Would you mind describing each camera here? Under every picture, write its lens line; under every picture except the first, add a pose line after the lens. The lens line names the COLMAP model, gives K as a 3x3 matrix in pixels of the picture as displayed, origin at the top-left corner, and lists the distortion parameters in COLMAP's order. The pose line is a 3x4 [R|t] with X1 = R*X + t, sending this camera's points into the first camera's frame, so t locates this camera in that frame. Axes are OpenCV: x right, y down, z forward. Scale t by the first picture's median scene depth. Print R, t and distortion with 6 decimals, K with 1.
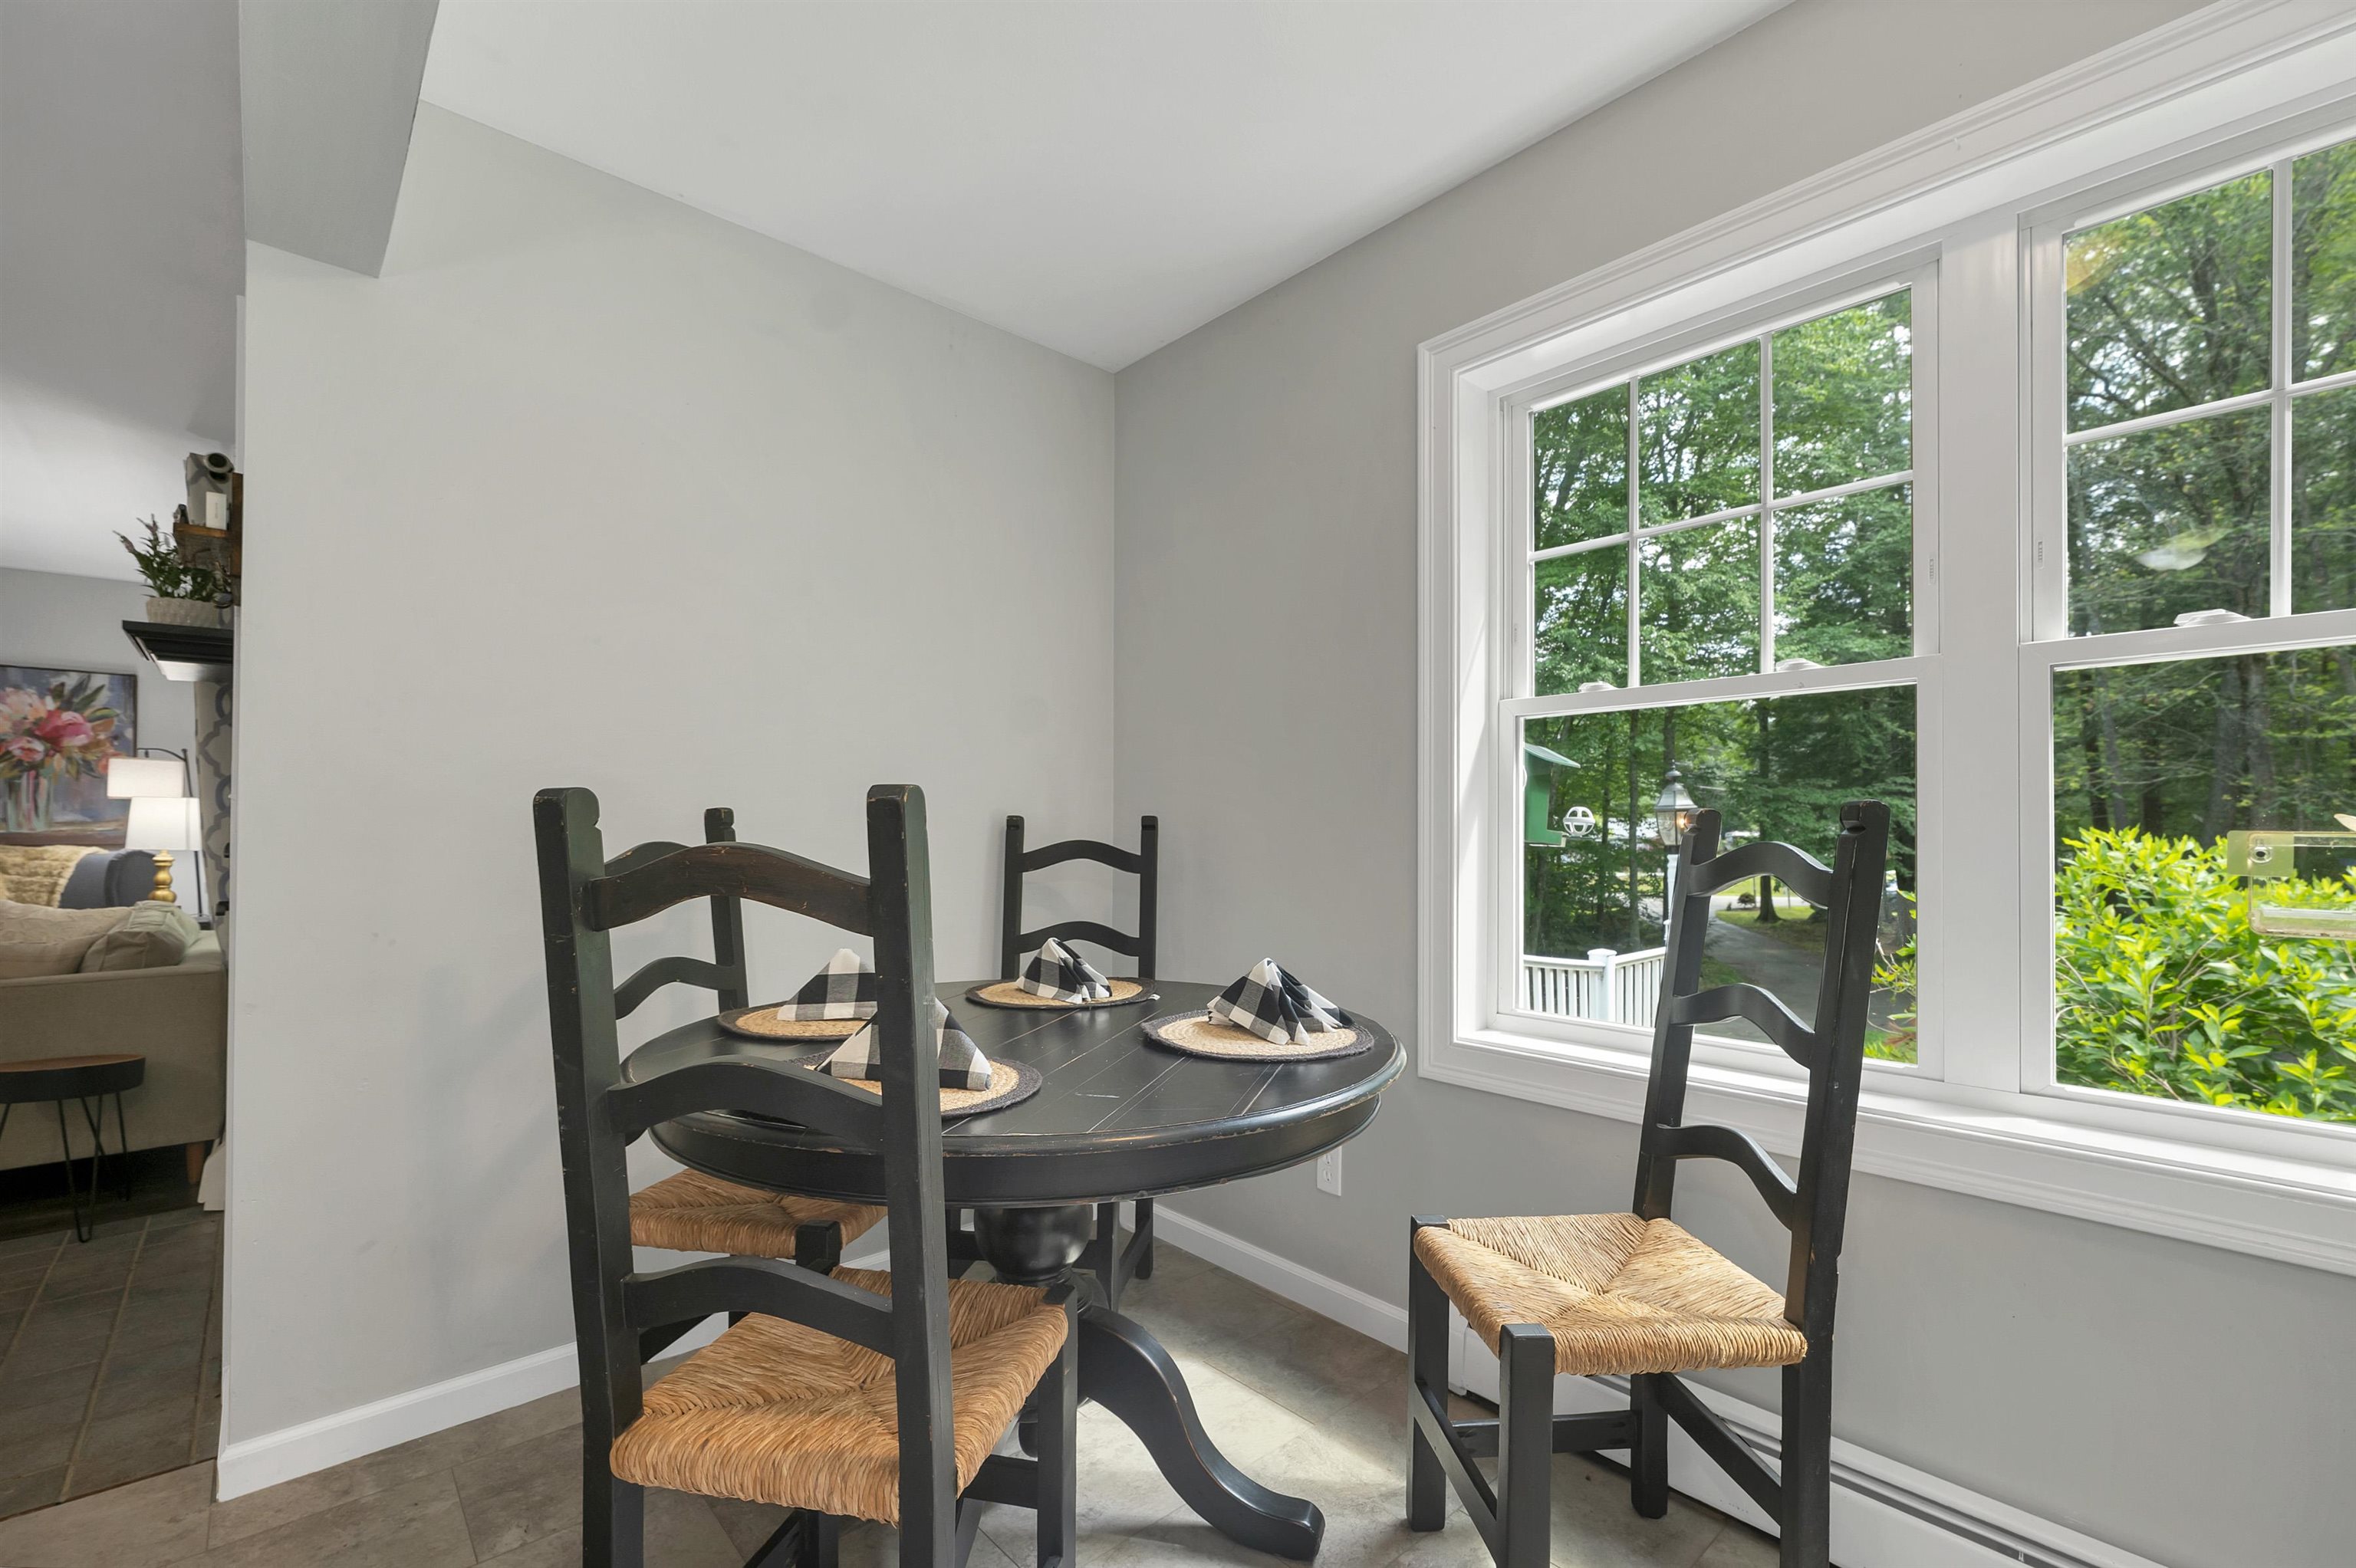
lens RADIAL K [[991.0, 0, 1177.5], [0, 991.0, 823.0], [0, 0, 1]] dist [-0.000378, -0.000339]
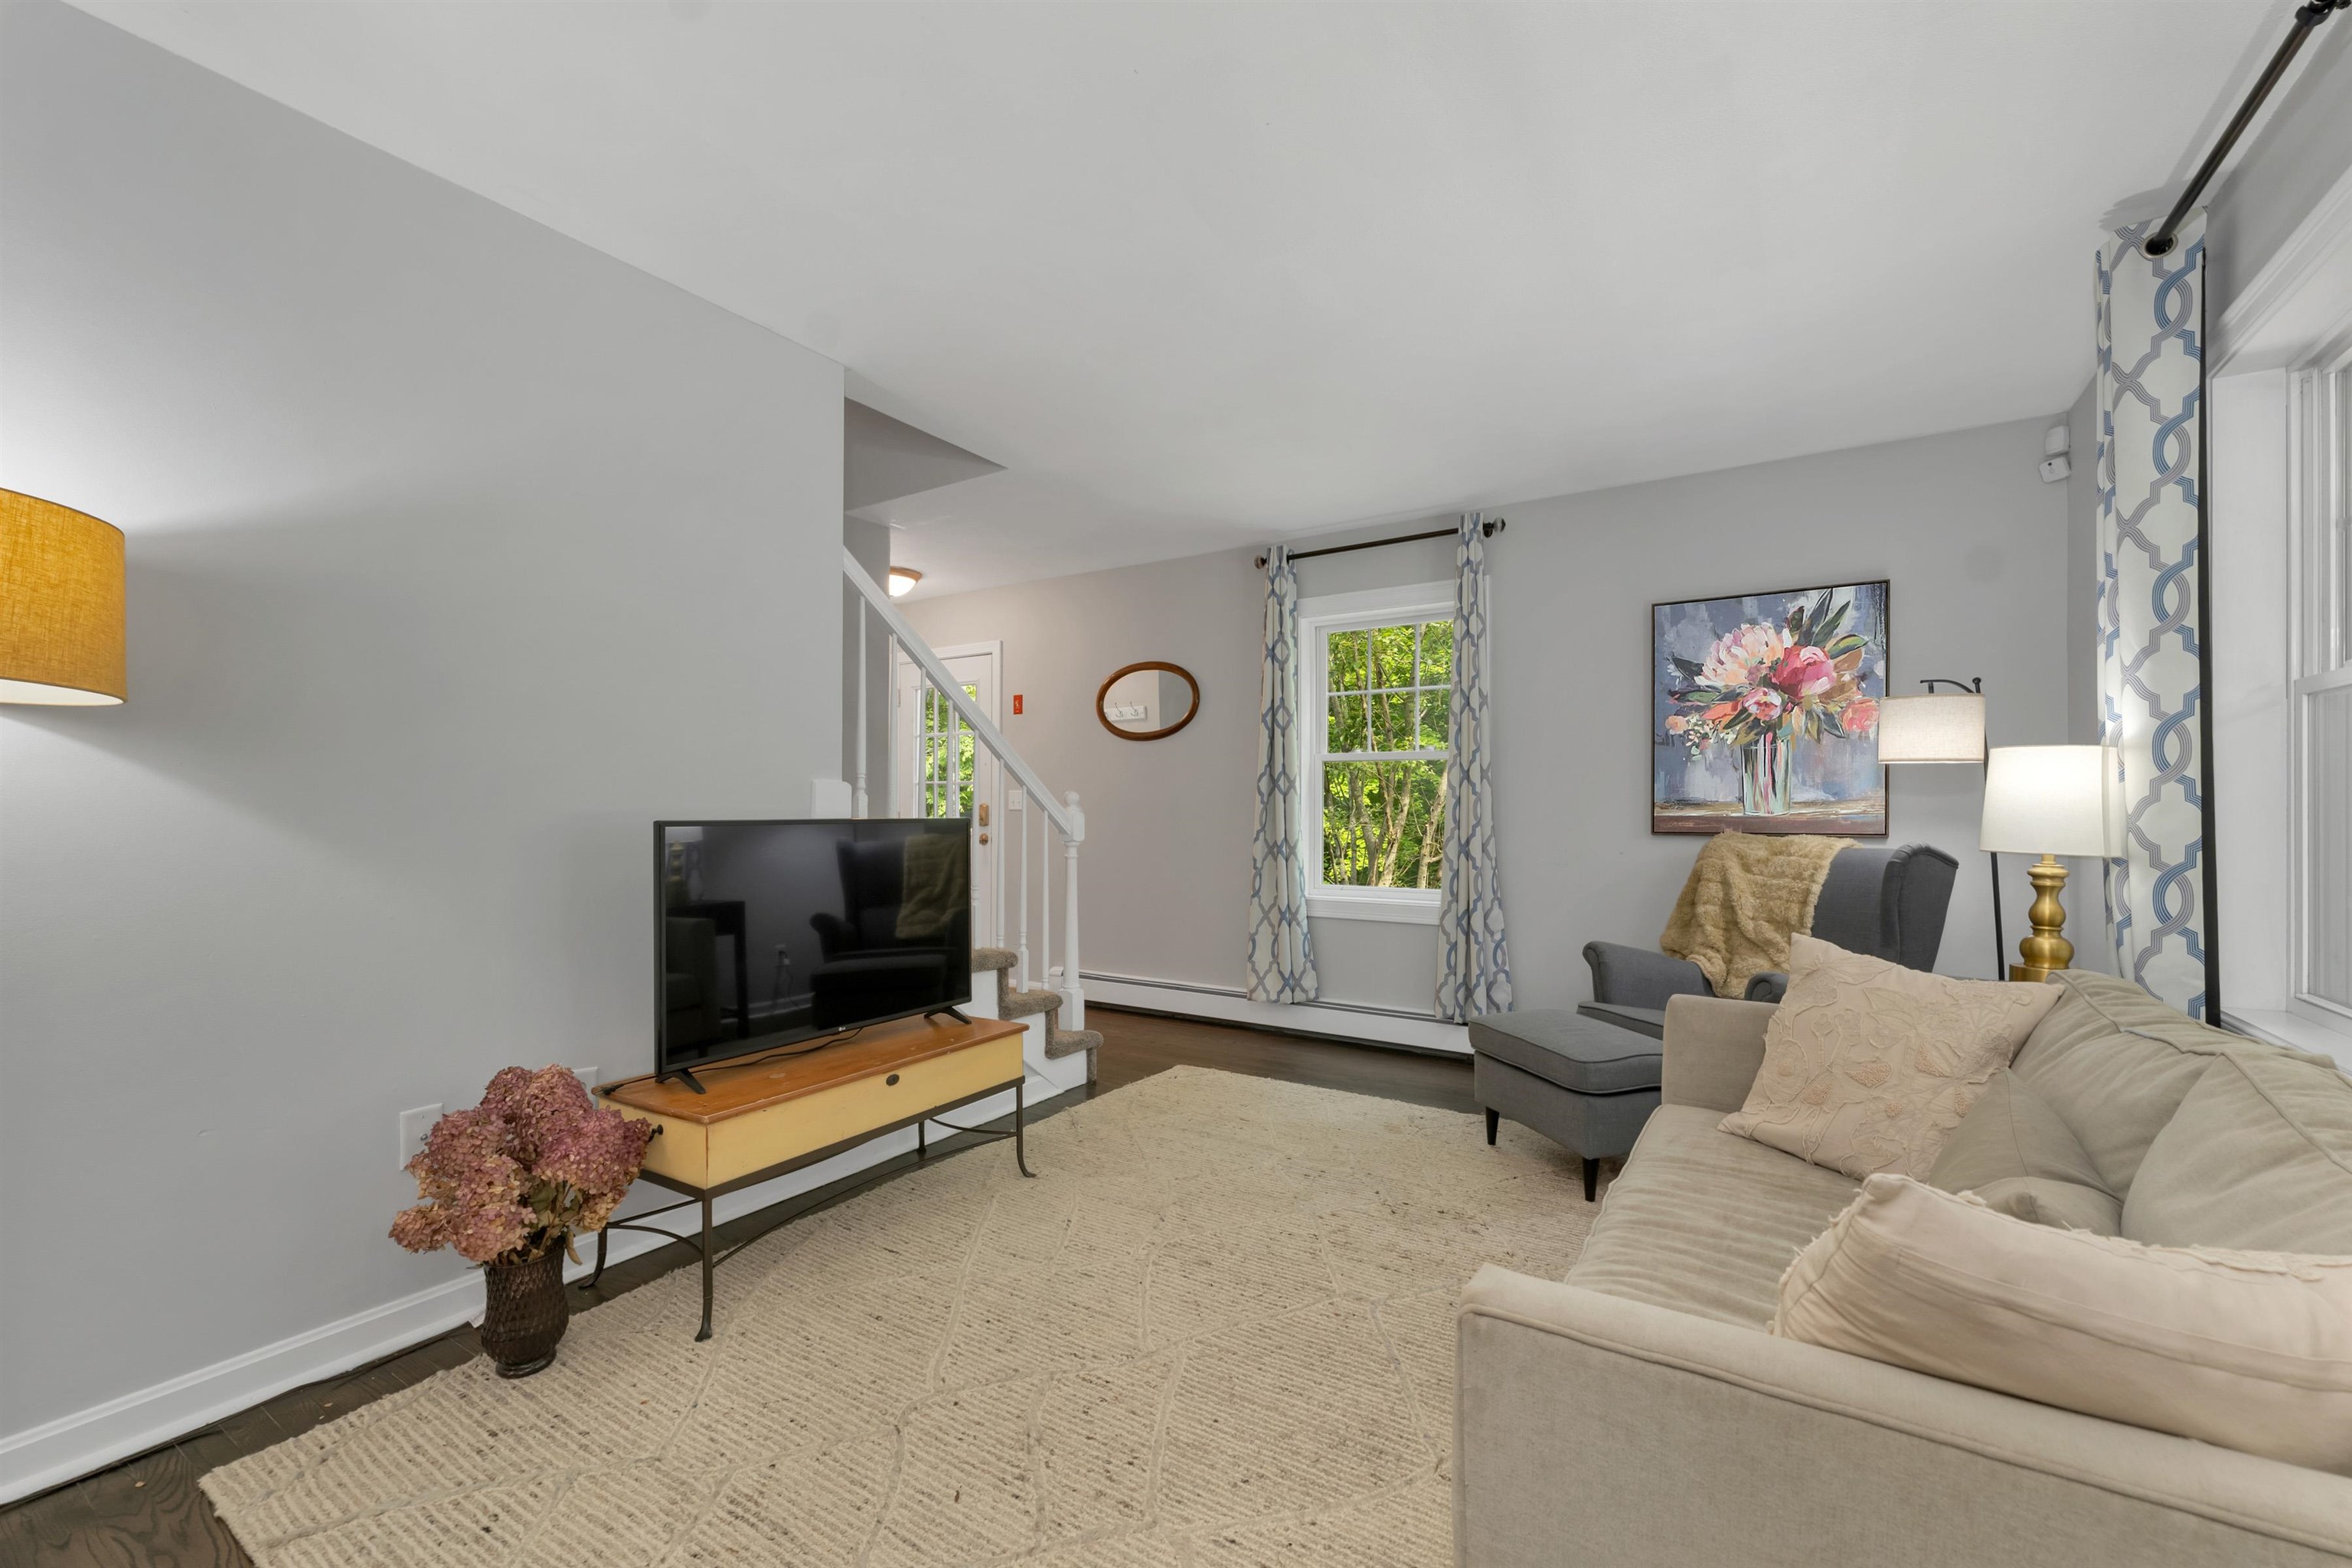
lens RADIAL K [[971.0, 0, 1184.5], [0, 971.0, 805.1], [0, 0, 1]] dist [0.001971, 0.000042]
pose [[0.256014, -0.007819, -0.966641, -0.564156], [0.004688, 0.999966, -0.006848, 0.004112], [0.966662, -0.002778, 0.256042, 0.389969]]
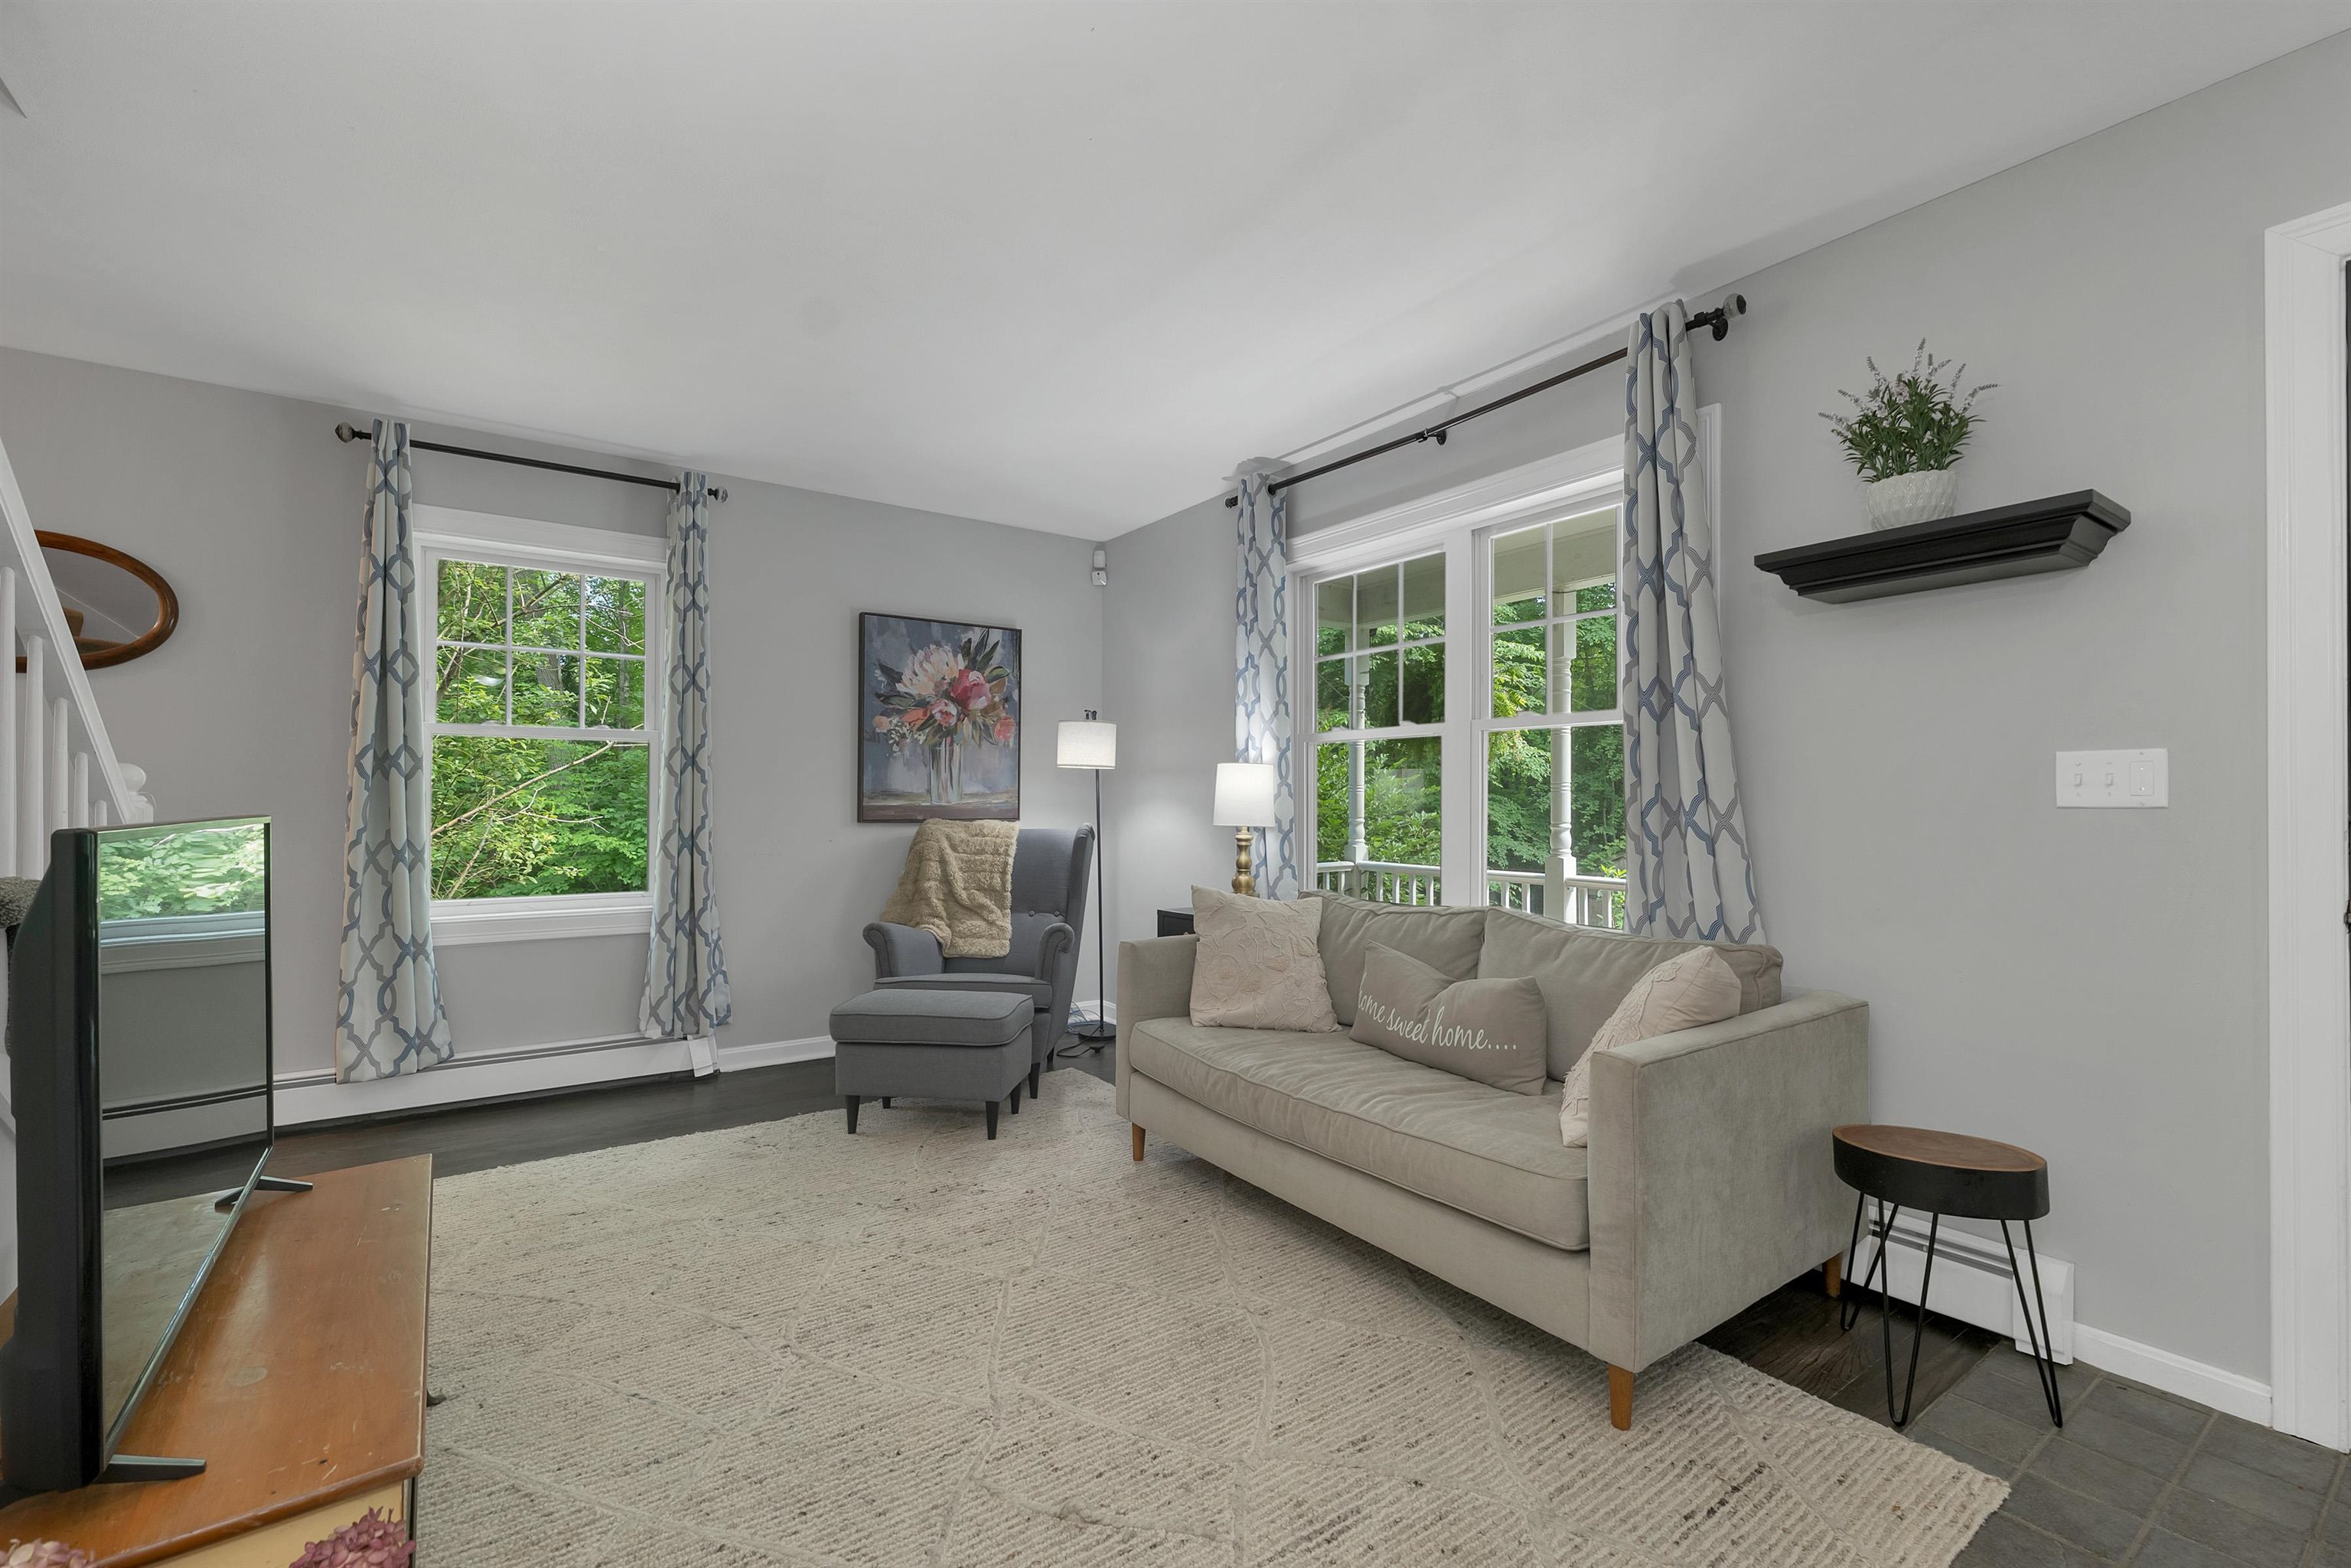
lens RADIAL K [[989.9, 0, 1173.6], [0, 989.9, 792.8], [0, 0, 1]] dist [0.001352, 0.000070]
pose [[0.991515, -0.002270, -0.129974, -0.830085], [0.001783, 0.999991, -0.003863, 0.001971], [0.129982, 0.003598, 0.991510, 0.132893]]
